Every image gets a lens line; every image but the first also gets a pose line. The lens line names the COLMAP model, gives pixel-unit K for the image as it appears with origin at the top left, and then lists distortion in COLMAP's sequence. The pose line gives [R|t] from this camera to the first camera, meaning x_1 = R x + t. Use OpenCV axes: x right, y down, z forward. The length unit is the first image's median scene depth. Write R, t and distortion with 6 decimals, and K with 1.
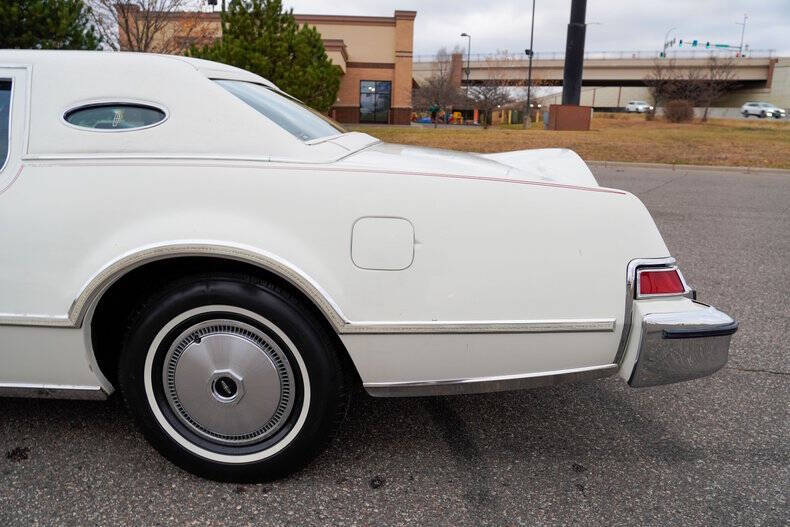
lens RADIAL K [[584.8, 0, 395.0], [0, 584.8, 263.5], [0, 0, 1]] dist [-0.118406, 0.070162]
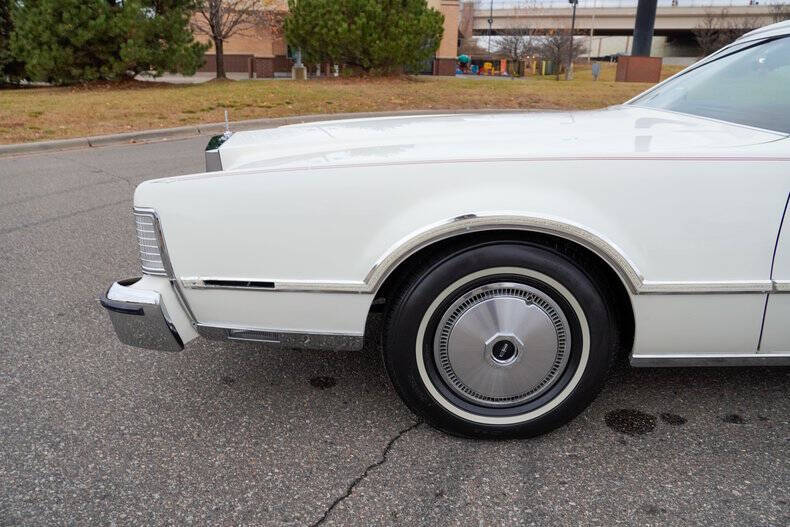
lens RADIAL K [[584.8, 0, 395.0], [0, 584.8, 263.5], [0, 0, 1]] dist [-0.118406, 0.070162]
pose [[0.999672, -0.015995, 0.019983, -0.143667], [0.014365, 0.996755, 0.079199, -0.002972], [-0.021185, -0.078886, 0.996658, 0.010341]]
